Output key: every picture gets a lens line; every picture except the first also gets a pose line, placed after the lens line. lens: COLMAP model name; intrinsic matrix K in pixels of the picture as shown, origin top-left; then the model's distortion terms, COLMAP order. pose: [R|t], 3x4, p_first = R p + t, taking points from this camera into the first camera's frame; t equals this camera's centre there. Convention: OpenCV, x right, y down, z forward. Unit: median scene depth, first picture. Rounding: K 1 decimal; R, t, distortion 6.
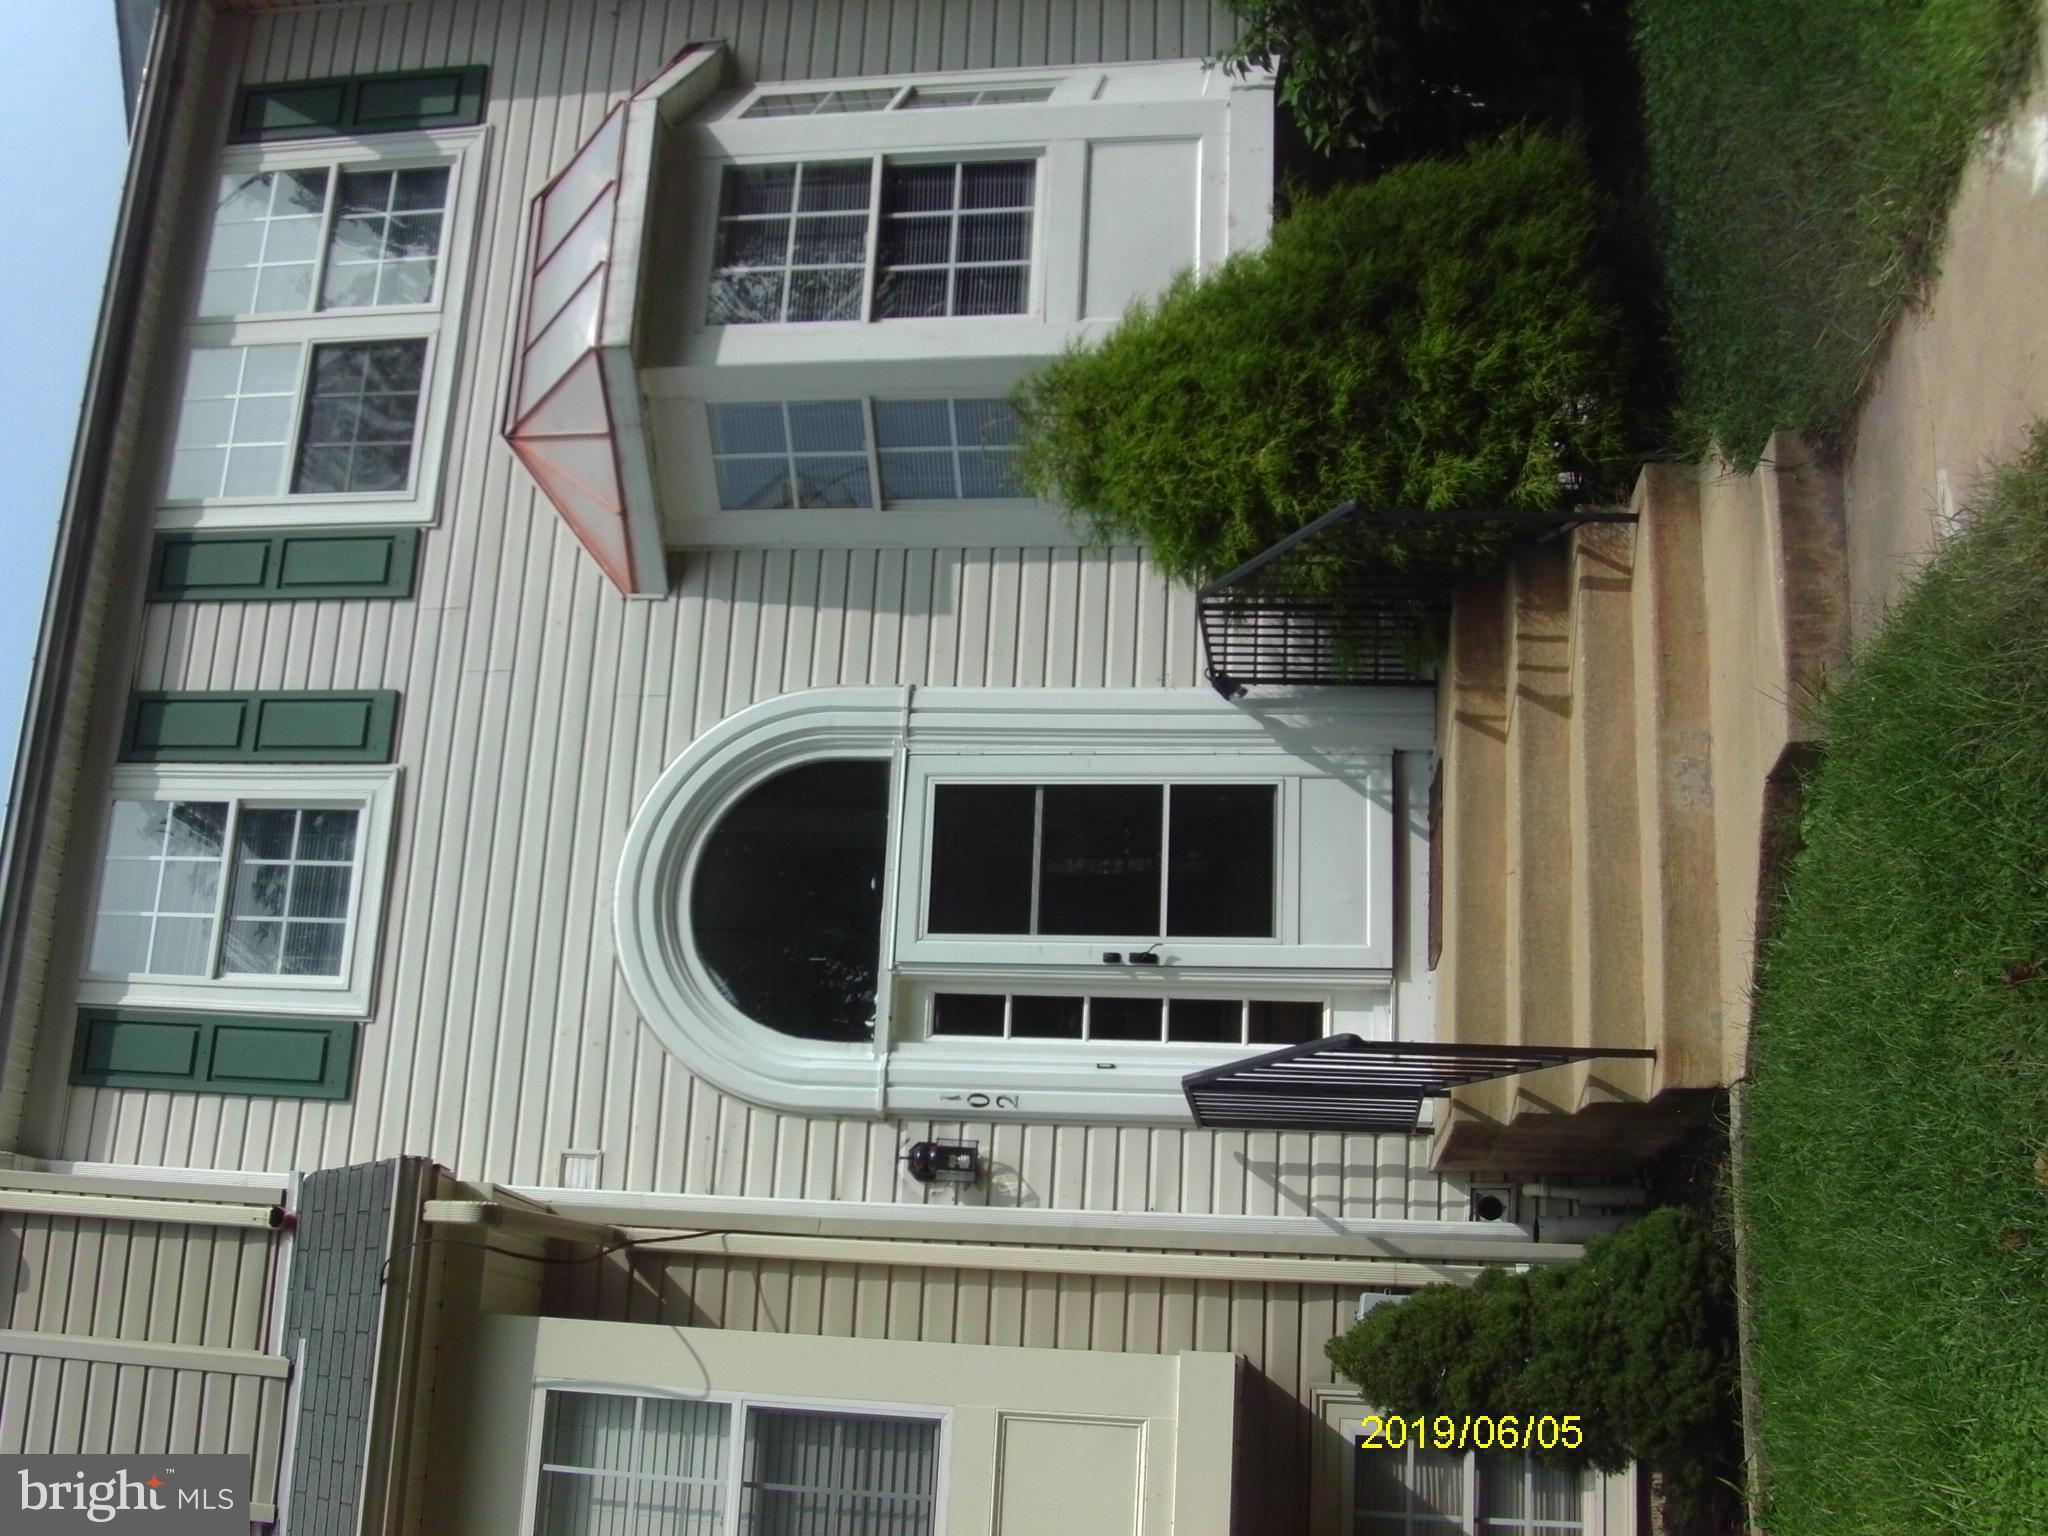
lens RADIAL K [[2257.7, 0, 1018.8], [0, 2257.7, 758.3], [0, 0, 1]] dist [-0.152793, 0.075039]
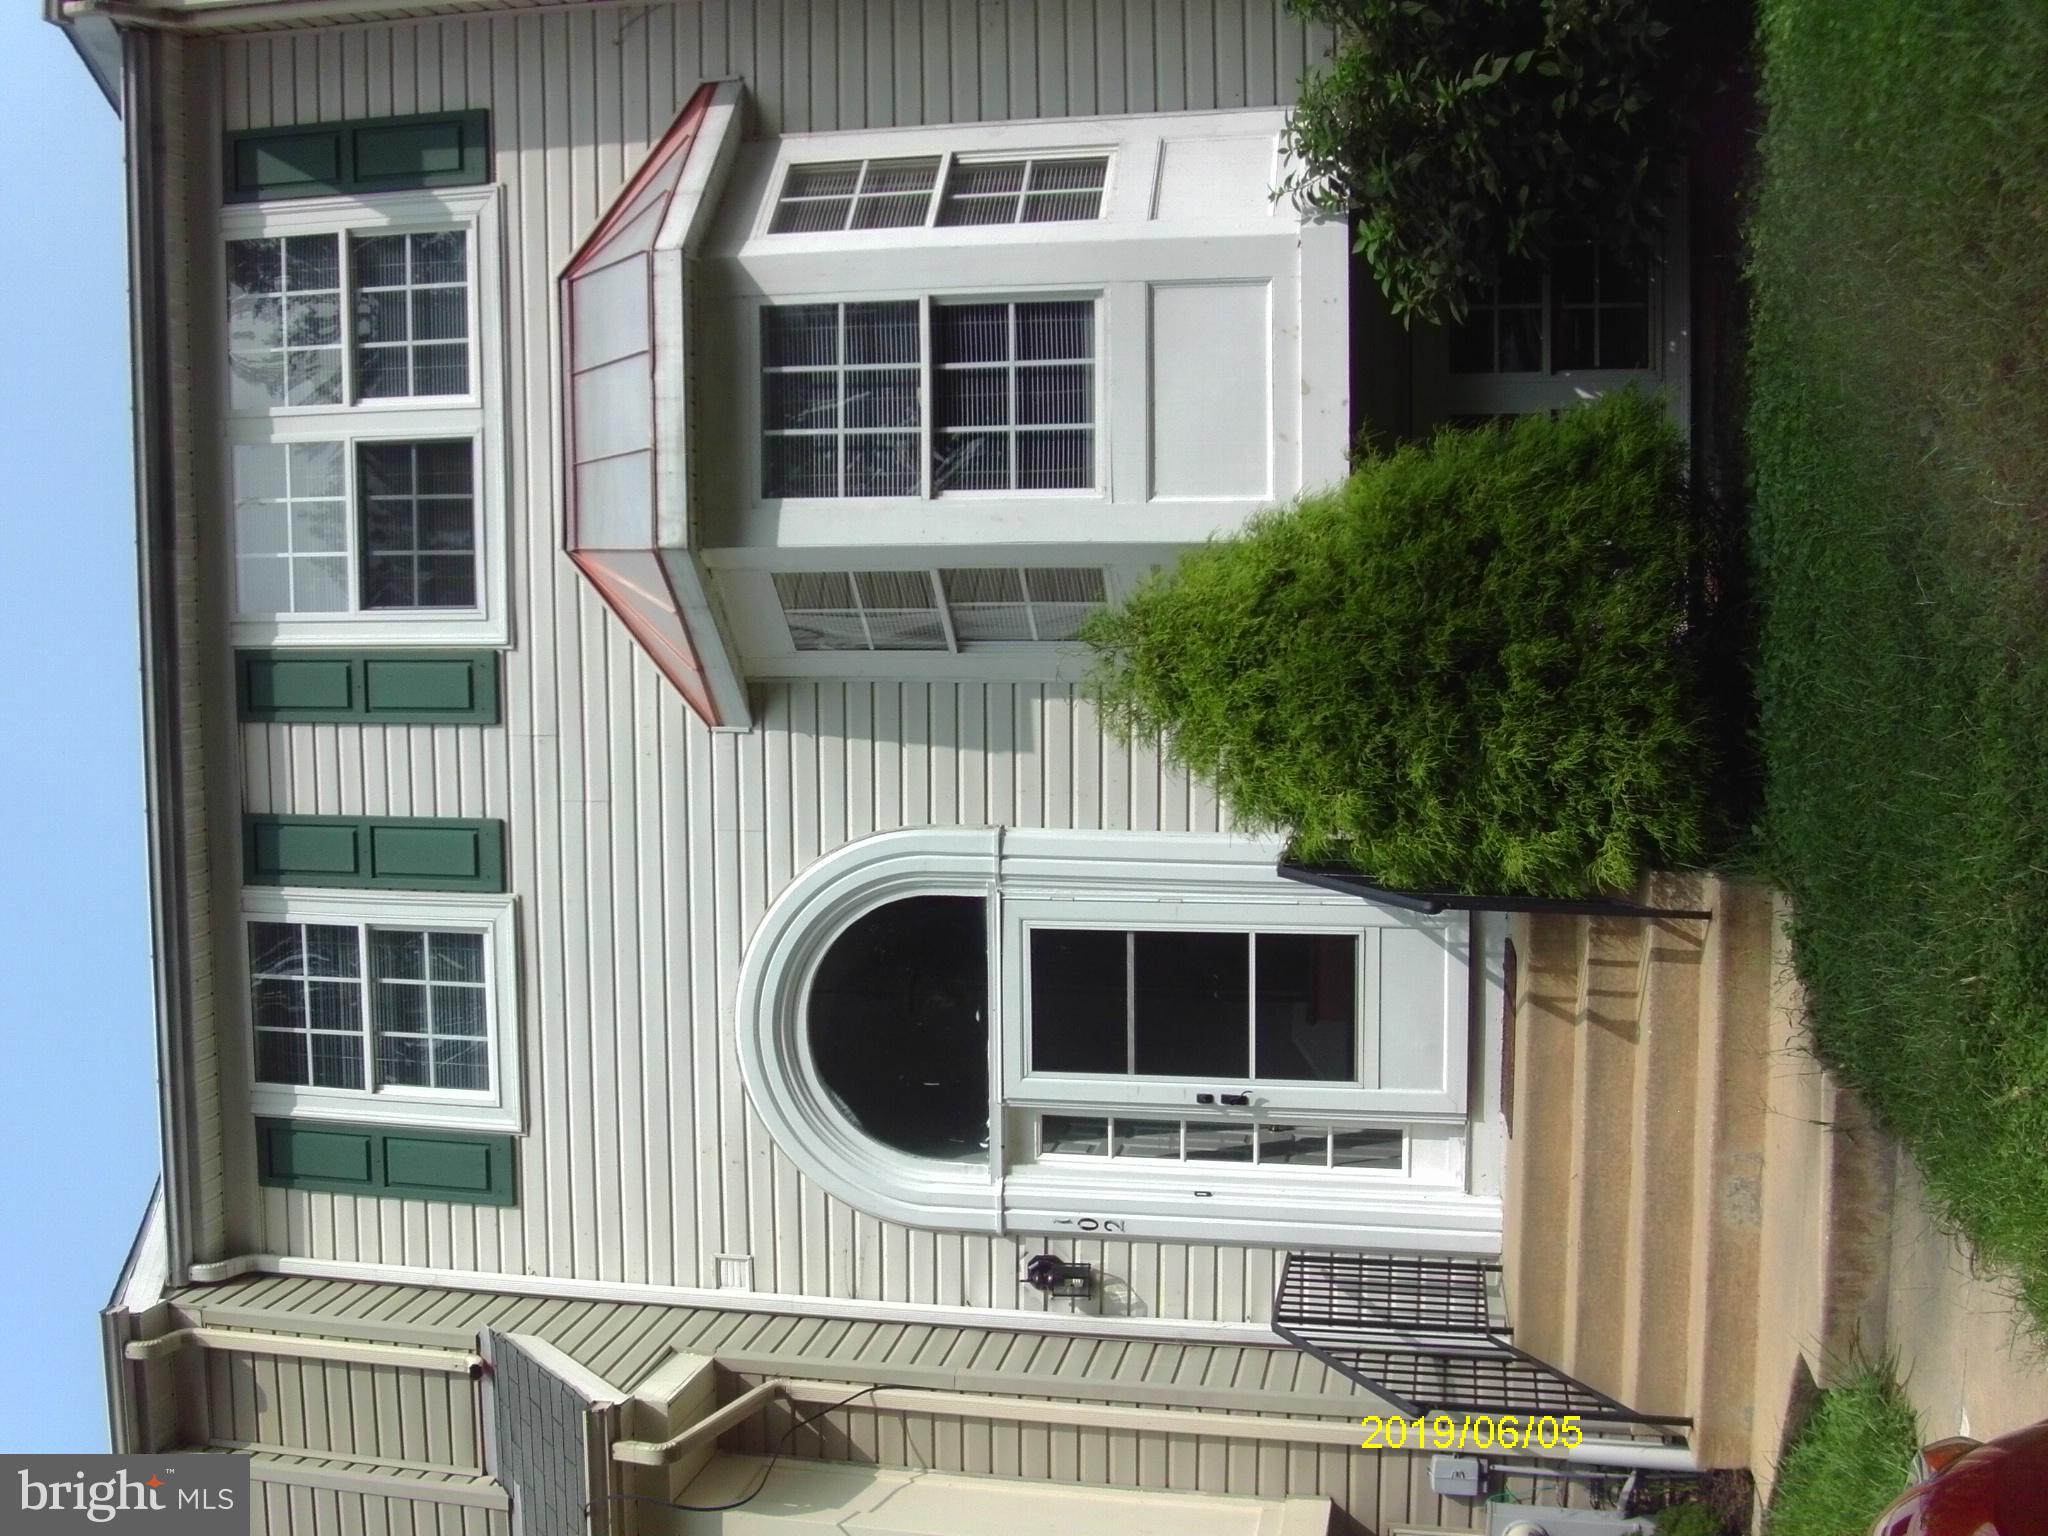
lens RADIAL K [[2257.7, 0, 1018.8], [0, 2257.7, 758.3], [0, 0, 1]] dist [-0.152793, 0.075039]
pose [[0.997468, -0.050654, -0.049926, 0.013844], [0.065447, 0.928504, 0.365509, -0.440256], [0.027842, -0.367851, 0.929468, 0.059206]]
